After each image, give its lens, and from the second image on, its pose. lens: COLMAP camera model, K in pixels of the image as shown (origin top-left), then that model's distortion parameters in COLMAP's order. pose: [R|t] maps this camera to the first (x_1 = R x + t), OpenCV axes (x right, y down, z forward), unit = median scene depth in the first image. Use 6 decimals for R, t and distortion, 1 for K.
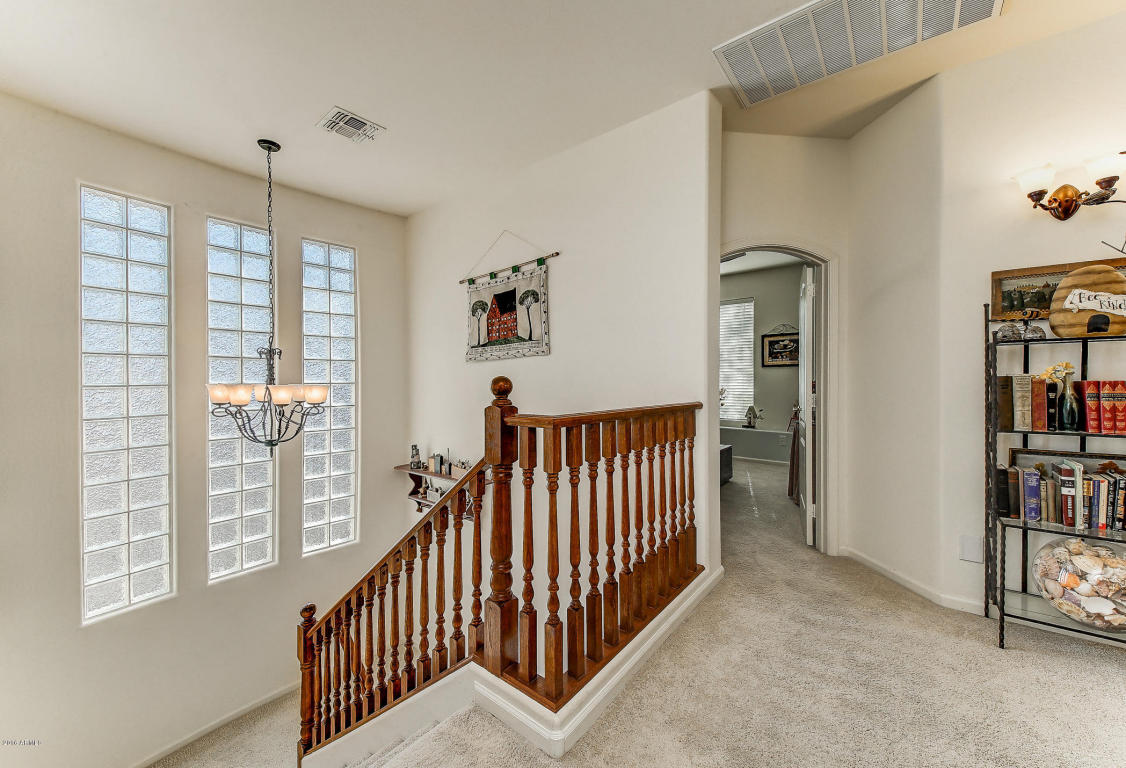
lens RADIAL K [[437.5, 0, 561.9], [0, 437.5, 380.3], [0, 0, 1]] dist [0.003223, 0.000017]
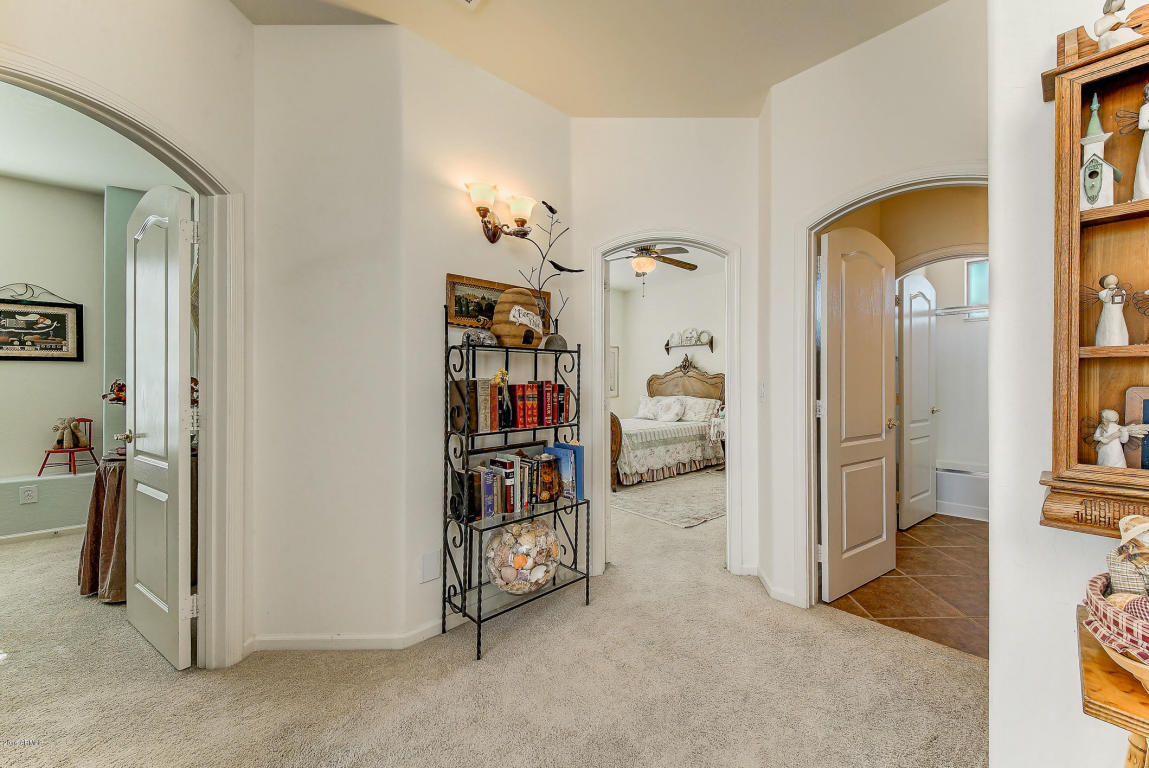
lens RADIAL K [[427.2, 0, 604.1], [0, 427.2, 376.2], [0, 0, 1]] dist [-0.000409, -0.001033]
pose [[0.079603, 0.016946, 0.996683, 0.063774], [0.001010, 0.999854, -0.017080, -0.001156], [-0.996826, 0.002366, 0.079574, 0.623749]]
